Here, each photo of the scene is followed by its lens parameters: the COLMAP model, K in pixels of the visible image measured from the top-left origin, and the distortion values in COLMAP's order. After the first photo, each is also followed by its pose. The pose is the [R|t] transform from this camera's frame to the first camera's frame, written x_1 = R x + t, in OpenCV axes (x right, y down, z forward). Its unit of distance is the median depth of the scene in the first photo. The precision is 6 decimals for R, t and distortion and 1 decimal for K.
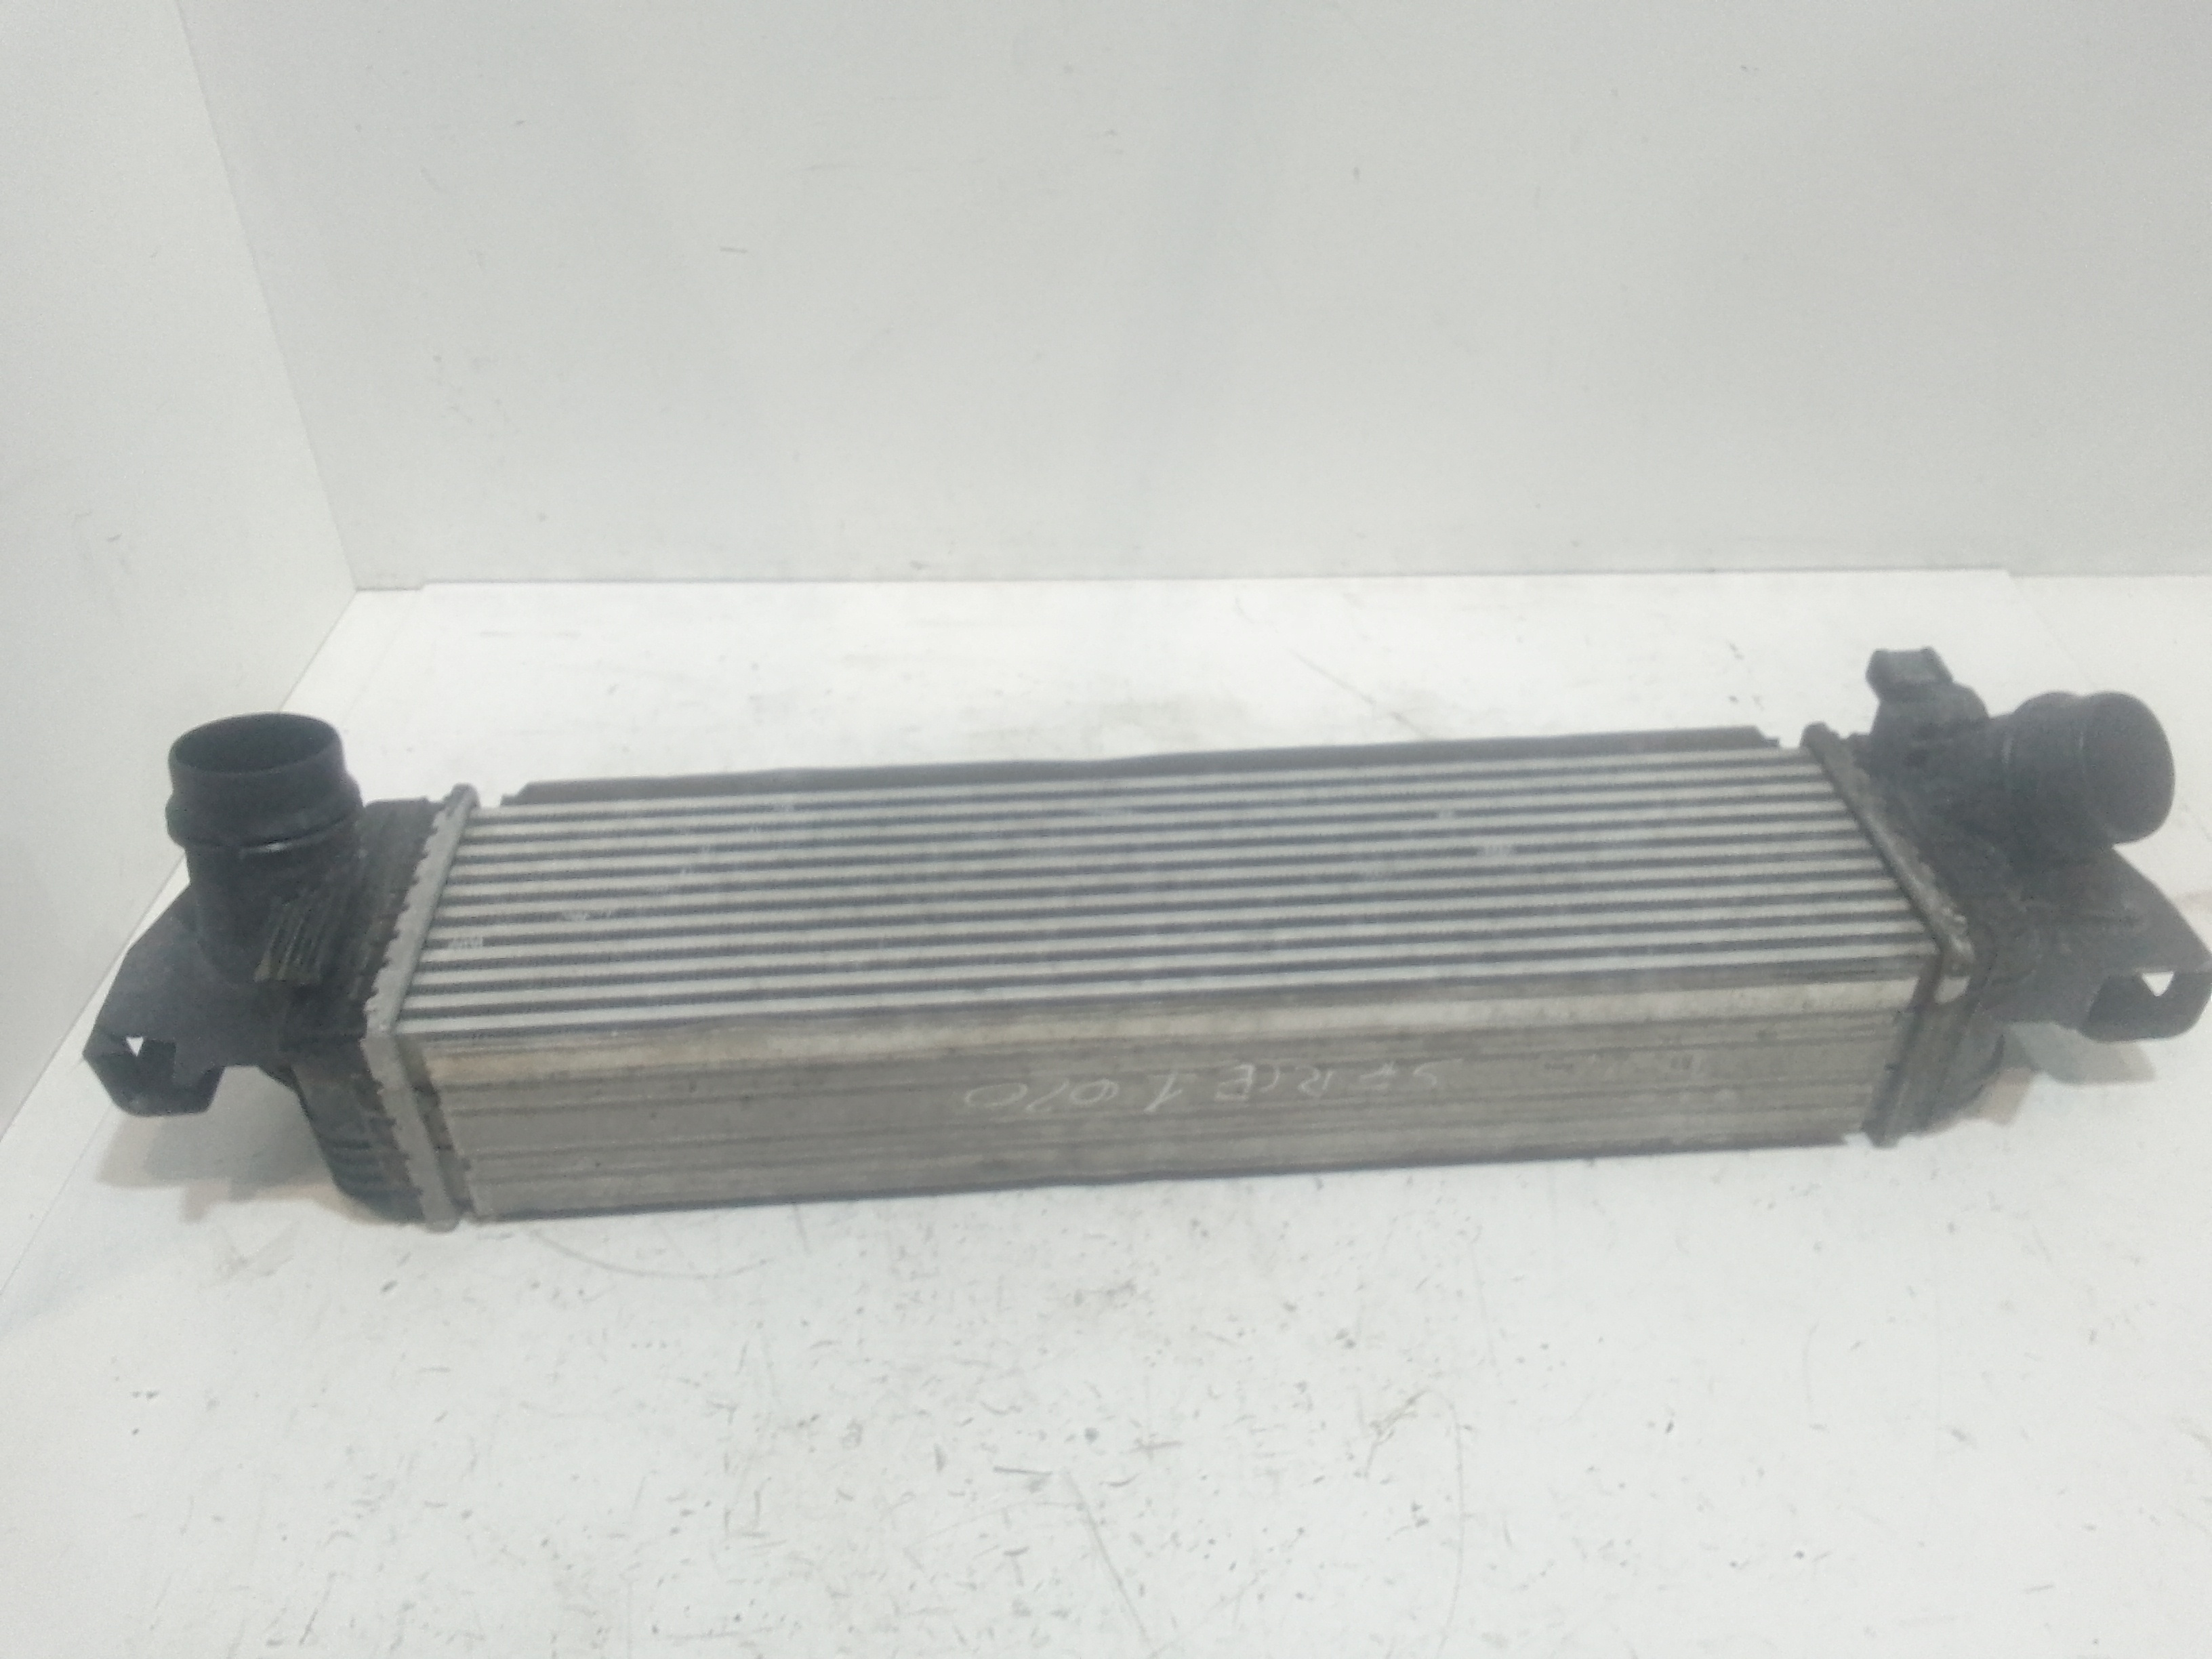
lens RADIAL K [[1796.3, 0, 1108.1], [0, 1796.3, 846.5], [0, 0, 1]] dist [0.054140, -0.108433]
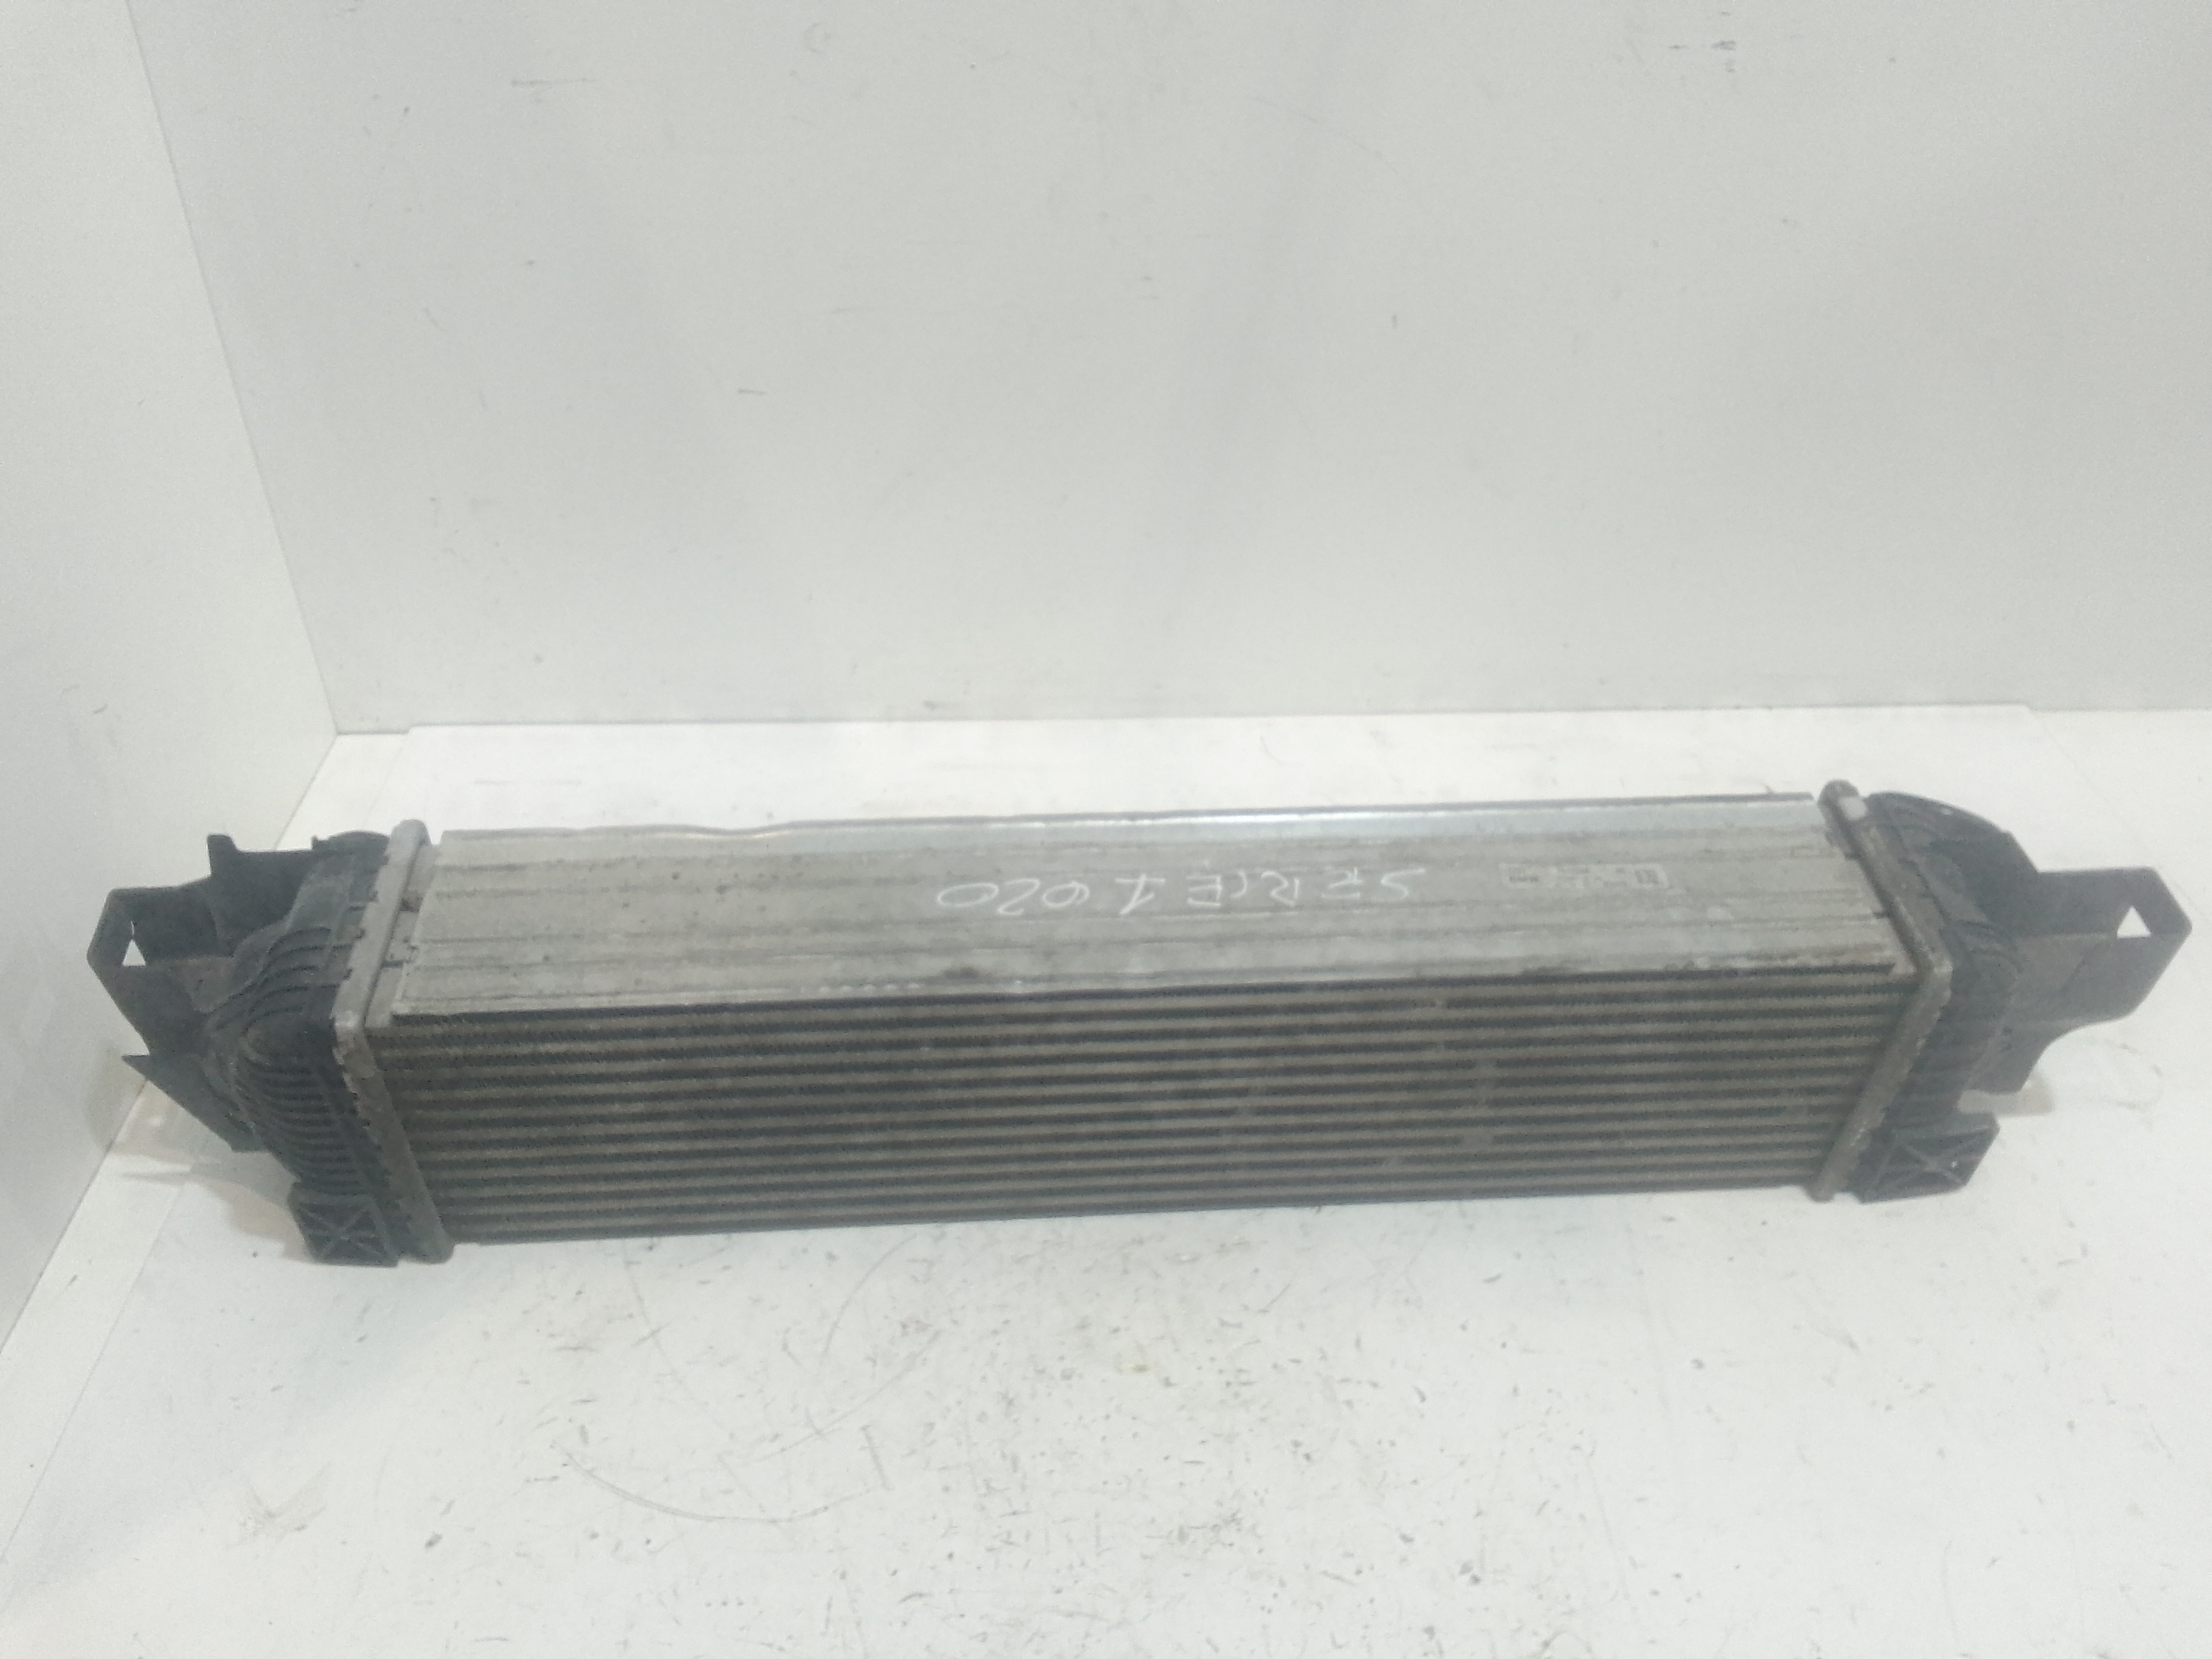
lens RADIAL K [[1796.3, 0, 1102.1], [0, 1796.3, 834.6], [0, 0, 1]] dist [0.054140, -0.108433]
pose [[0.998565, -0.010102, 0.052600, -0.103635], [0.012049, 0.999249, -0.036821, -0.079170], [-0.052188, 0.037402, 0.997937, 0.050250]]
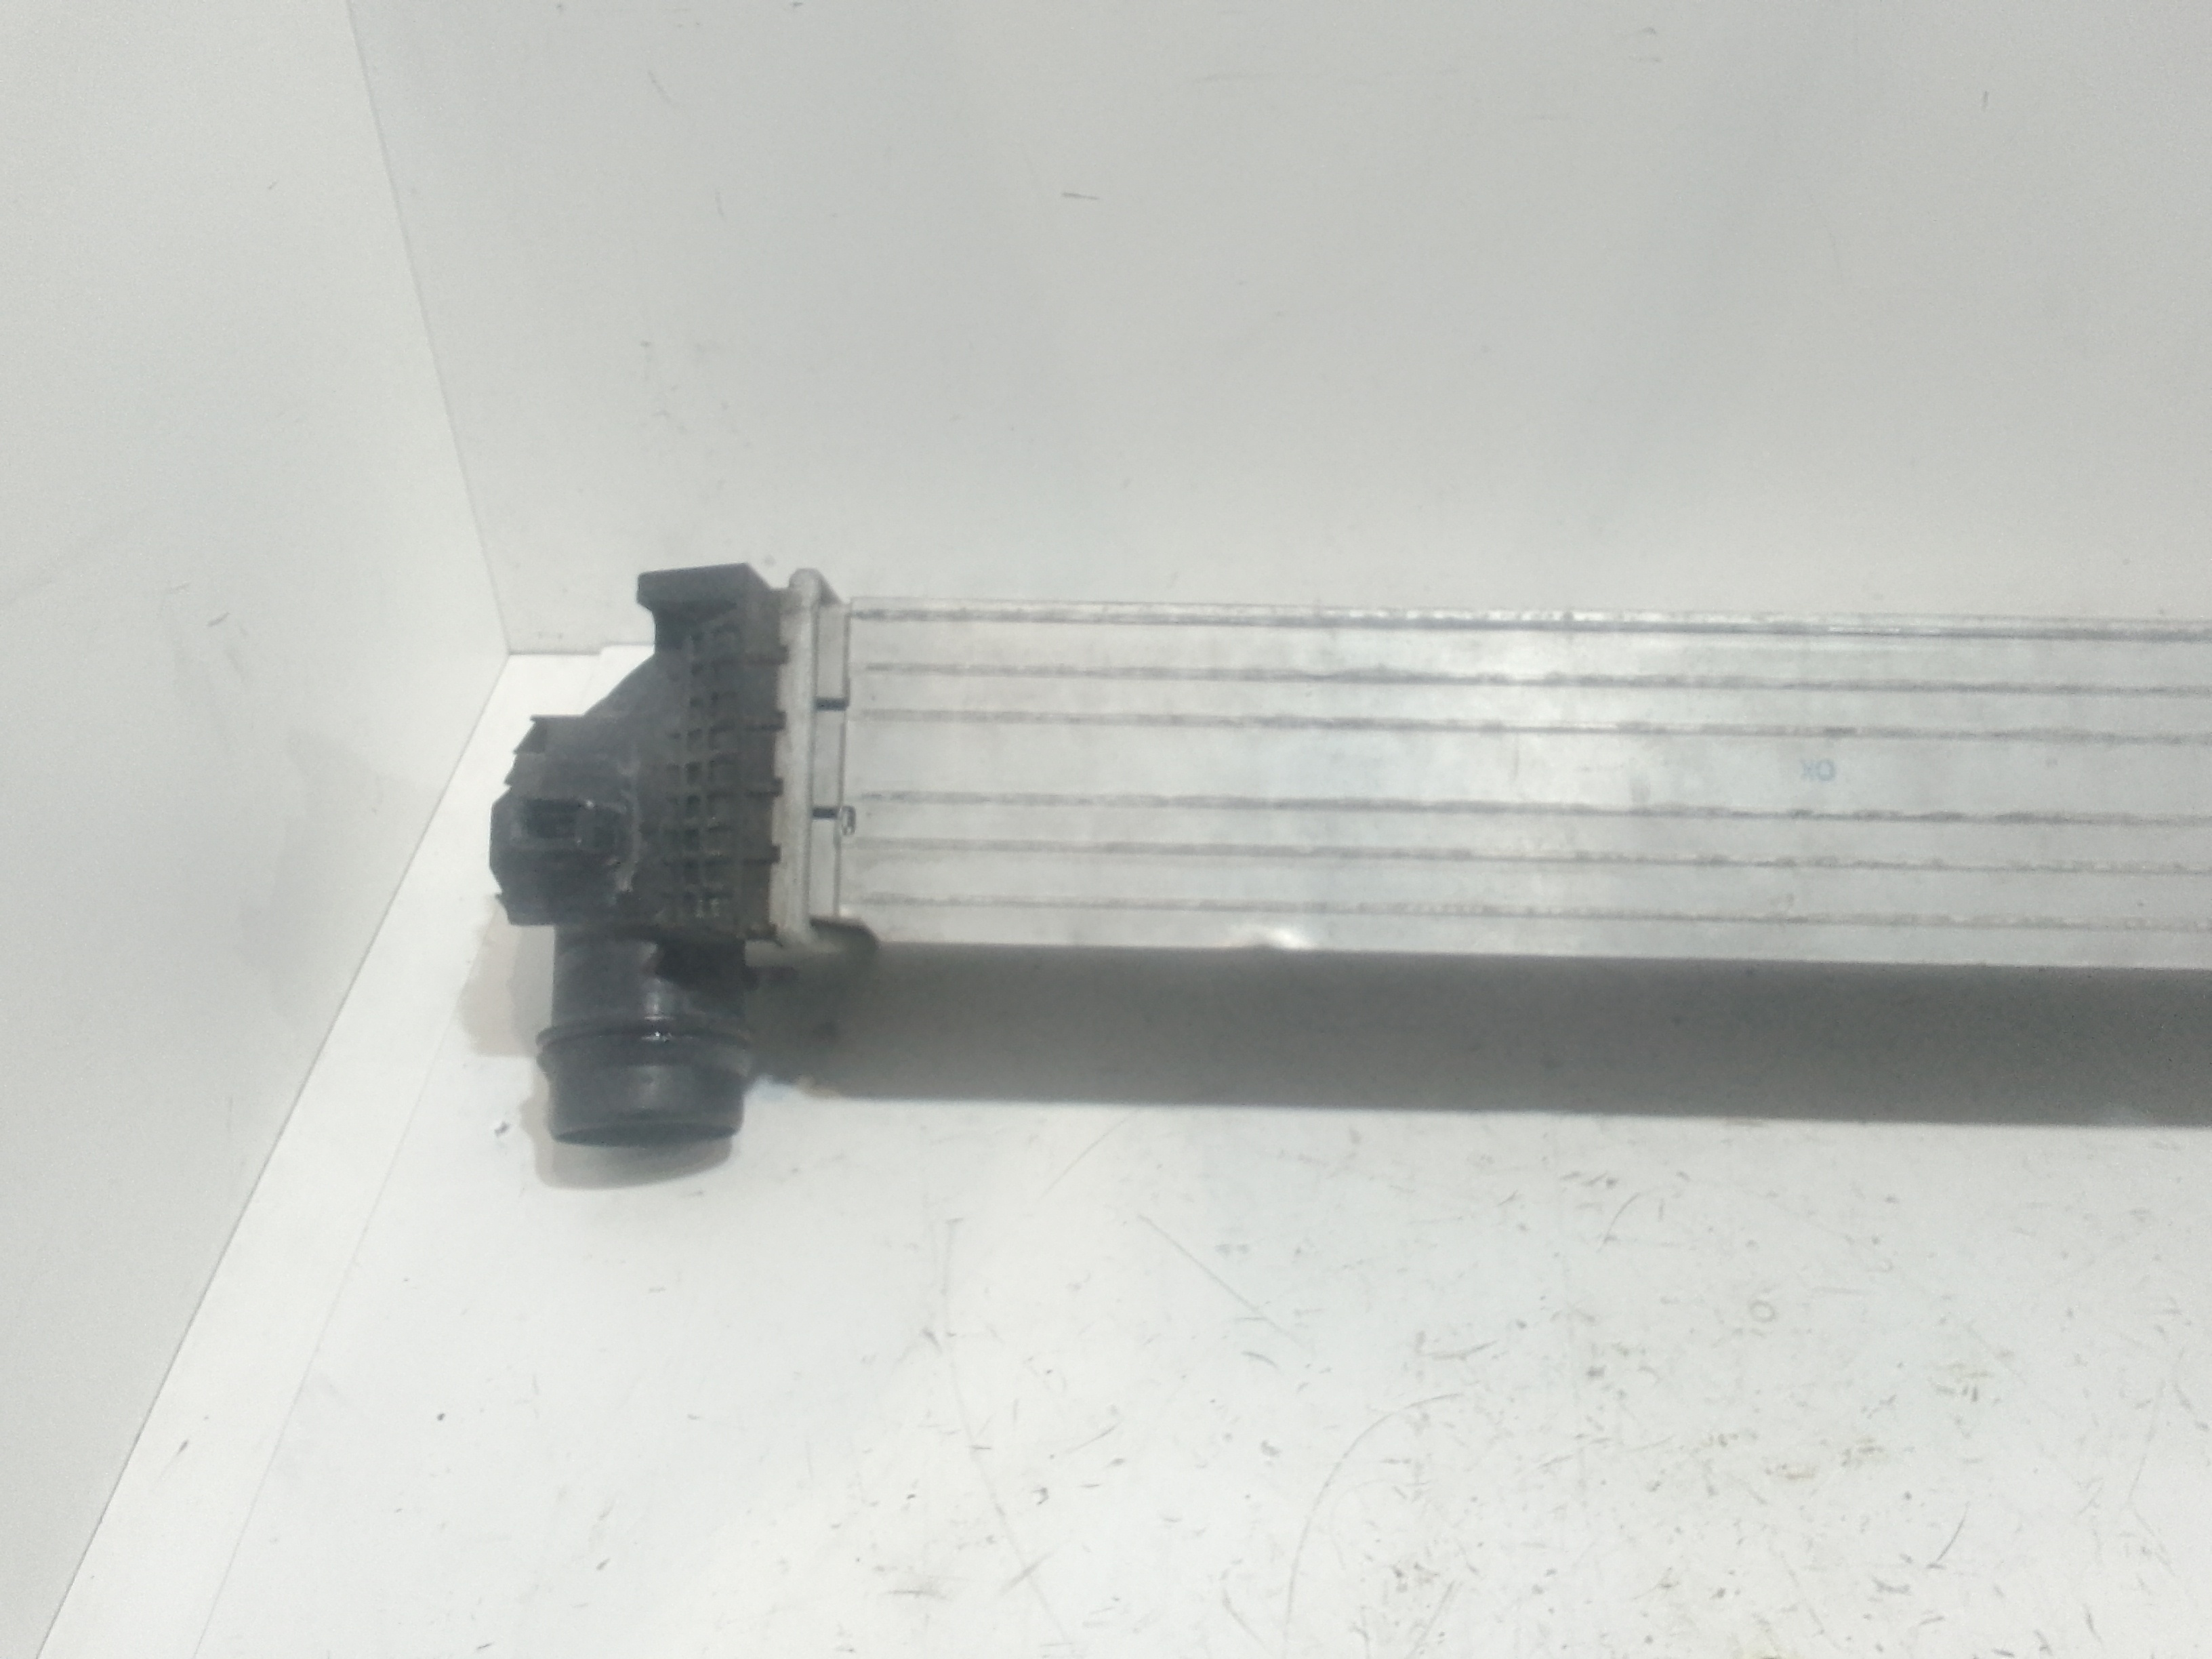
lens RADIAL K [[1796.3, 0, 1088.1], [0, 1796.3, 830.3], [0, 0, 1]] dist [0.054140, -0.108433]
pose [[0.999930, 0.010221, 0.005899, -0.292812], [-0.010278, 0.999901, 0.009637, -0.126755], [-0.005800, -0.009697, 0.999936, 0.415010]]
